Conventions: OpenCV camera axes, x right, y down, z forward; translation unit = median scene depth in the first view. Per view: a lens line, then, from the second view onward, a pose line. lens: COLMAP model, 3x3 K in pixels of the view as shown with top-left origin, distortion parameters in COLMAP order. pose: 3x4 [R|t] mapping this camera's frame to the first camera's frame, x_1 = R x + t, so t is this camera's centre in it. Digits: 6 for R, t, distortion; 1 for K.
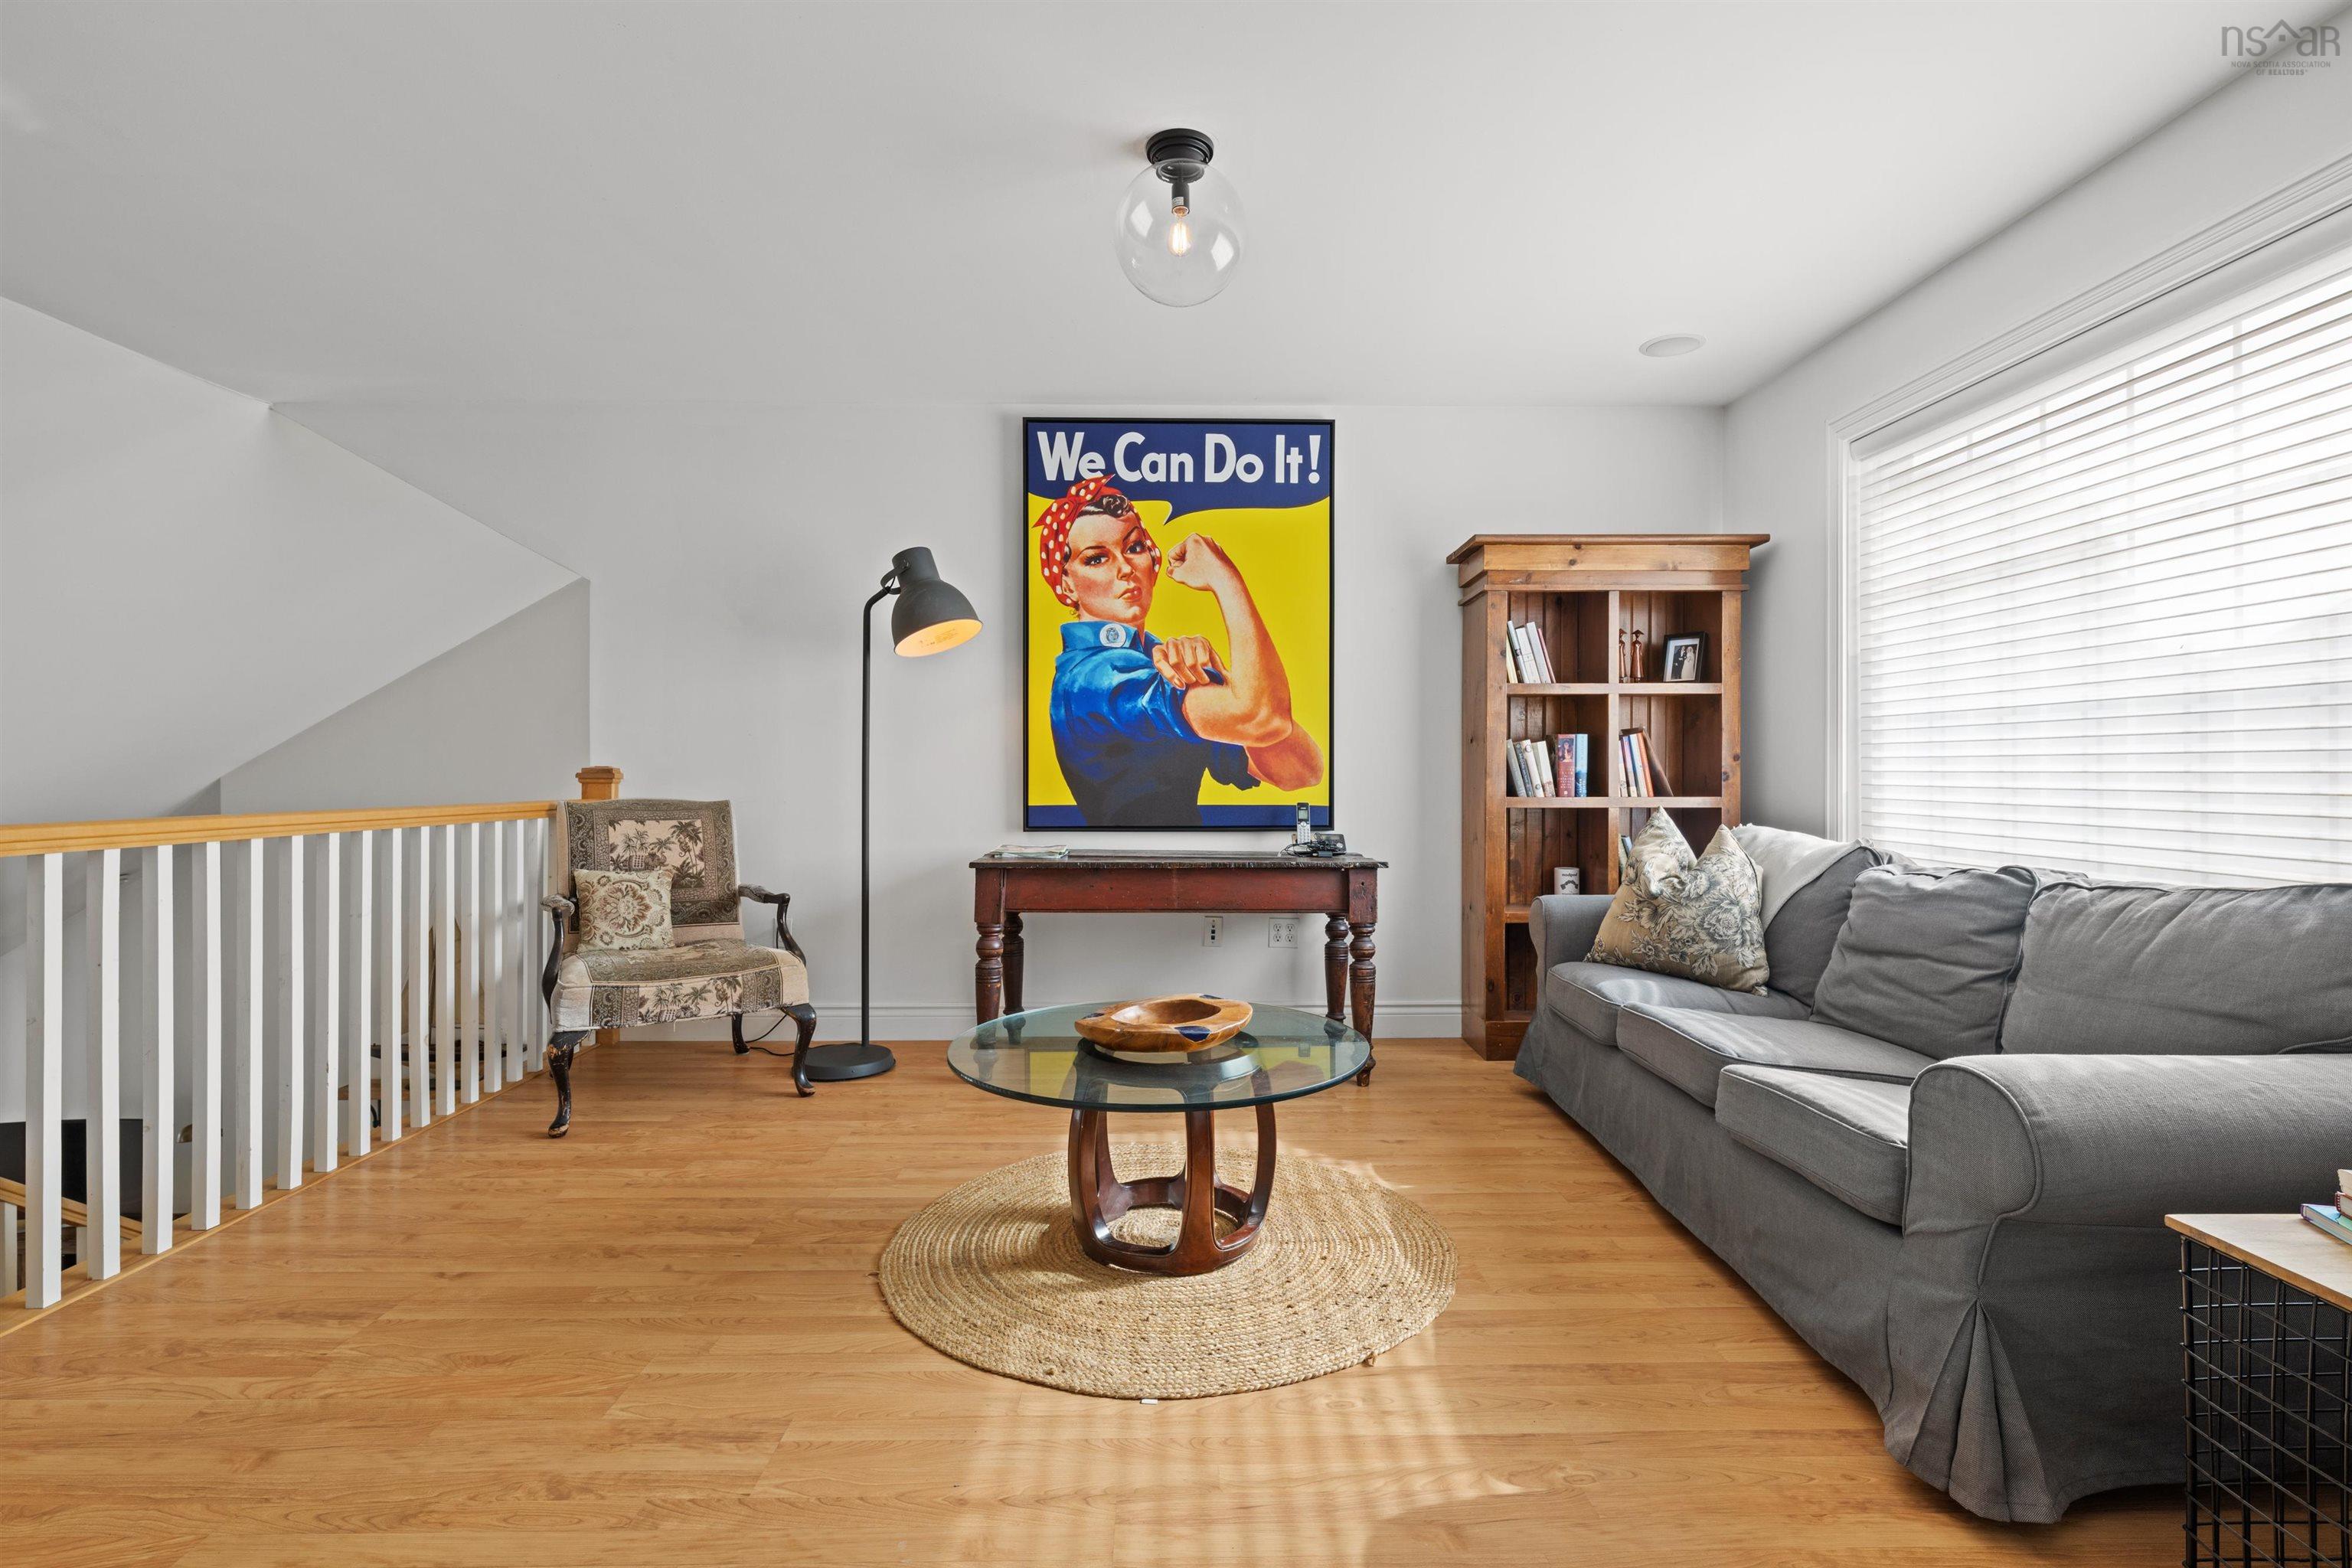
lens RADIAL K [[1072.8, 0, 1176.0], [0, 1072.8, 784.0], [0, 0, 1]] dist [0.000806, -0.000448]
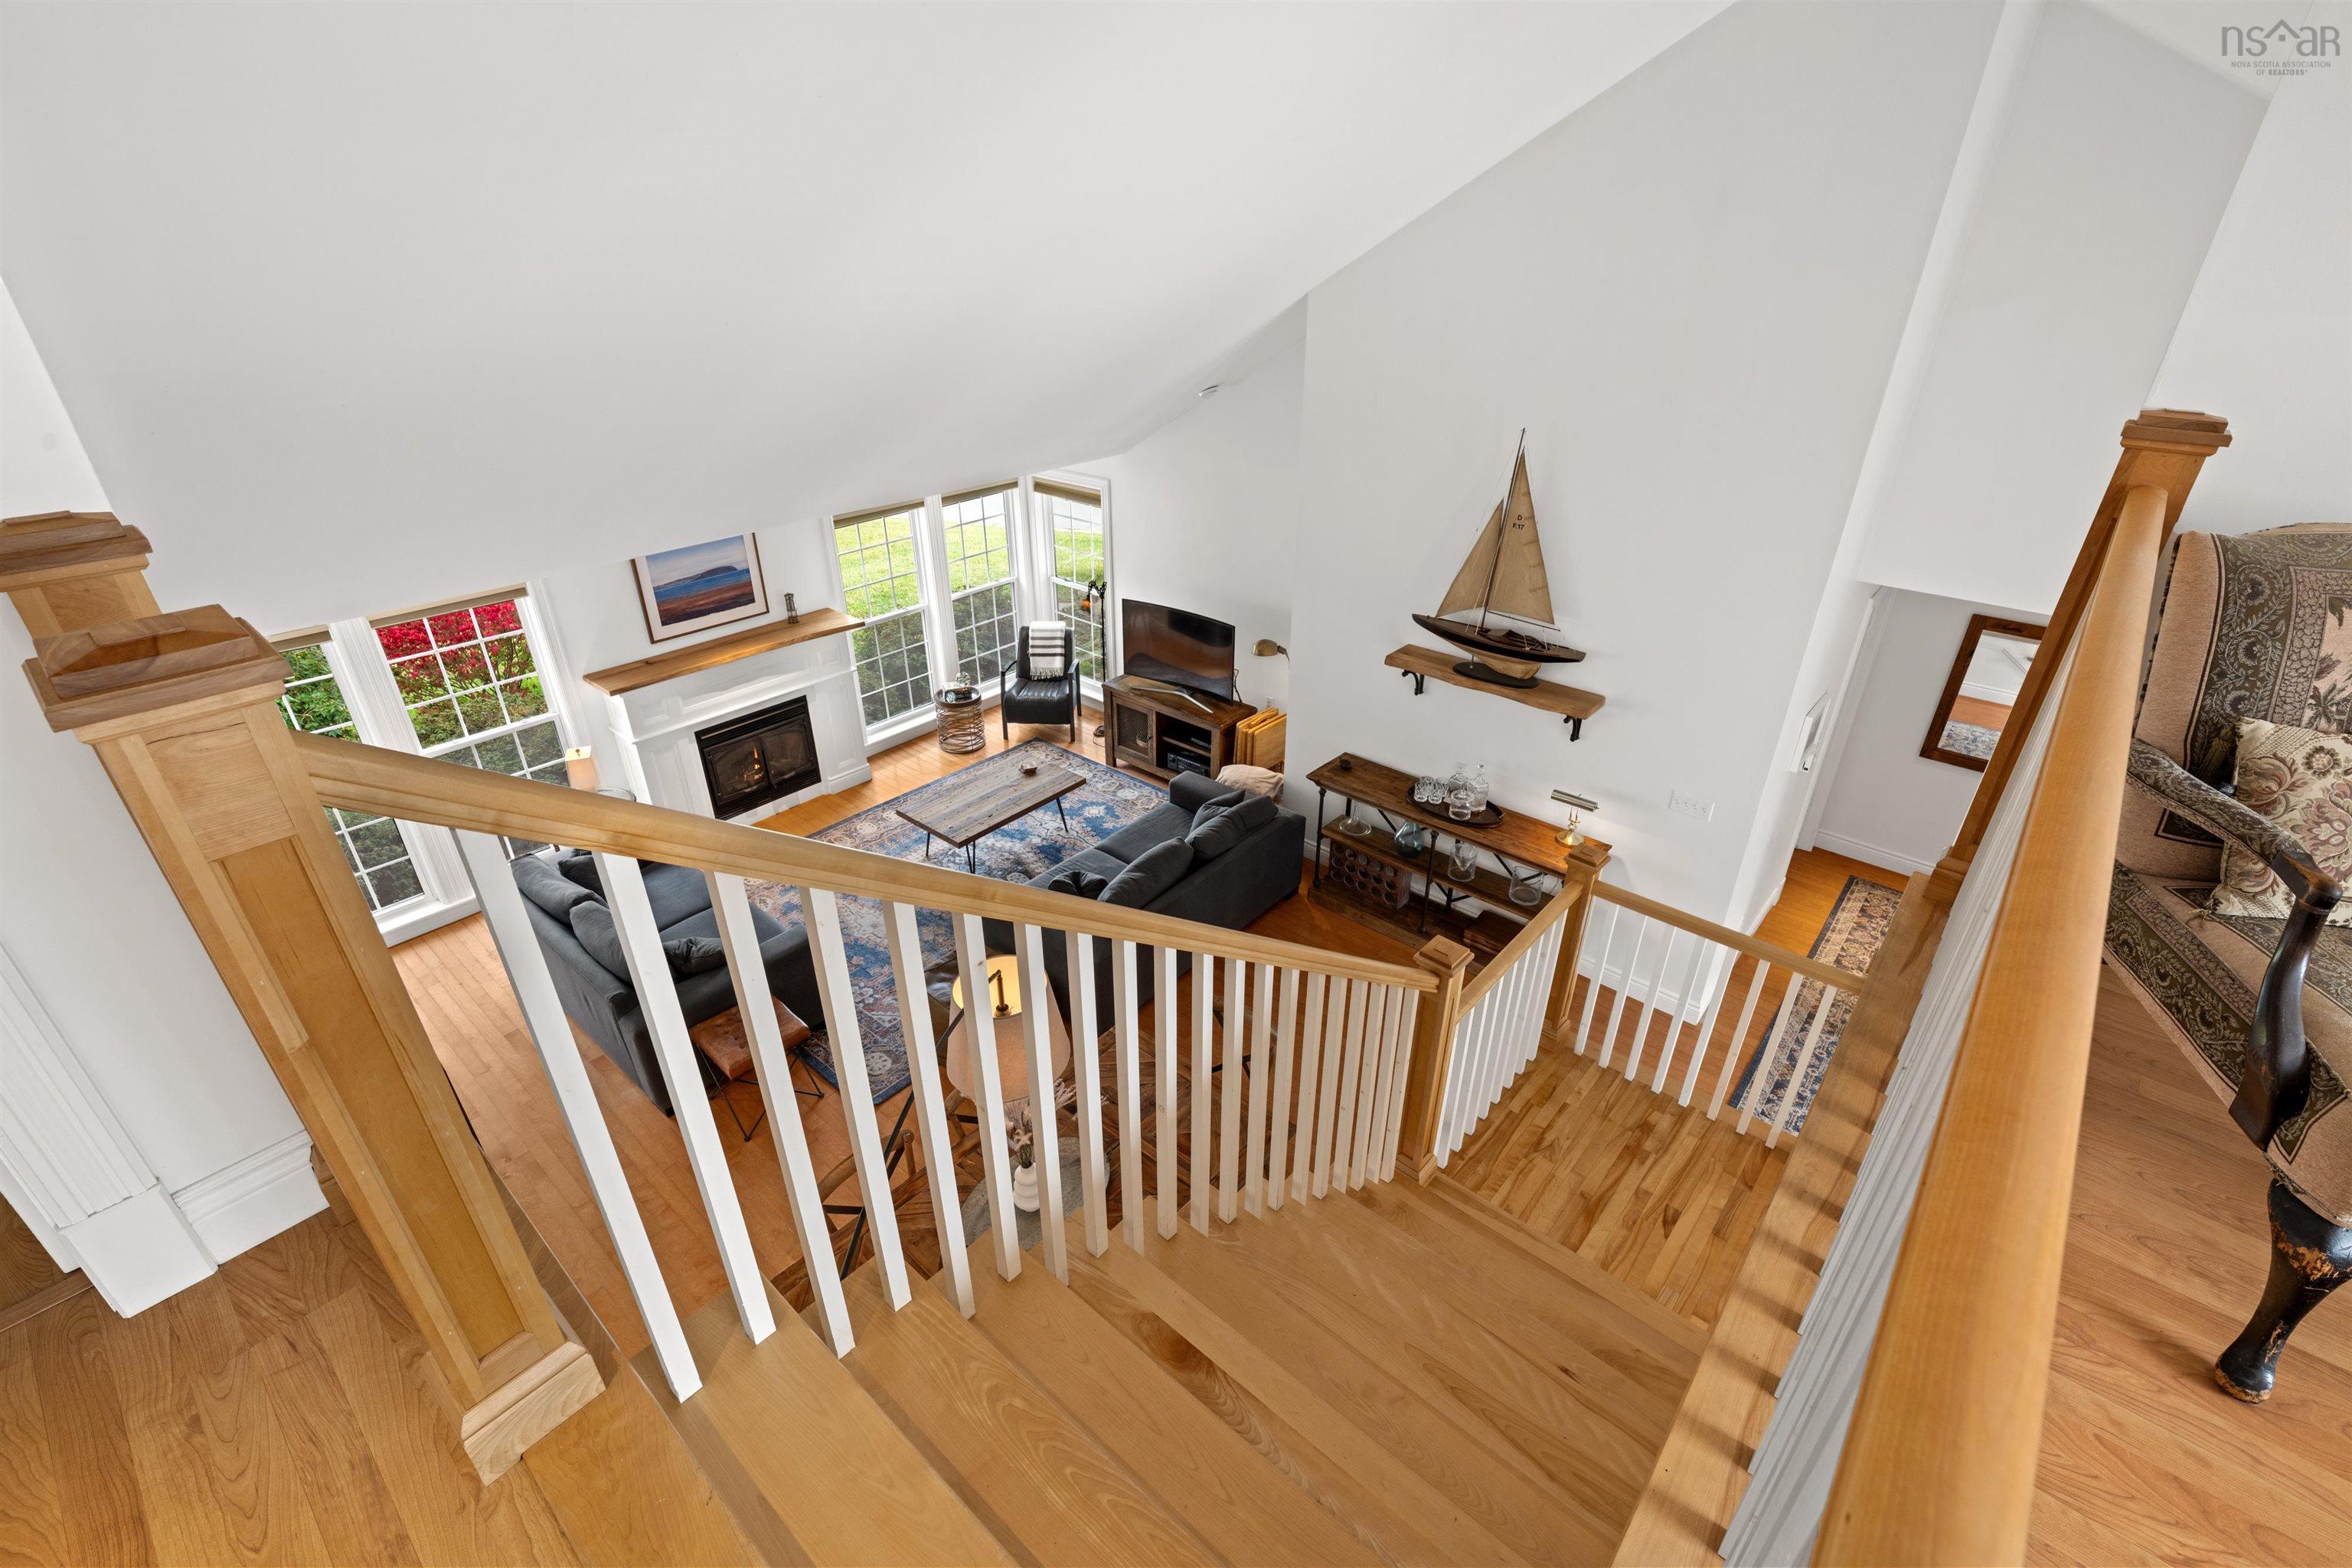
lens RADIAL K [[1063.0, 0, 1176.0], [0, 1063.0, 784.0], [0, 0, 1]] dist [-0.000147, 0.000174]
pose [[0.749060, 0.312248, -0.584303, -0.610383], [-0.003454, 0.883793, 0.467866, -0.096226], [0.662493, -0.348442, 0.663092, 0.404817]]
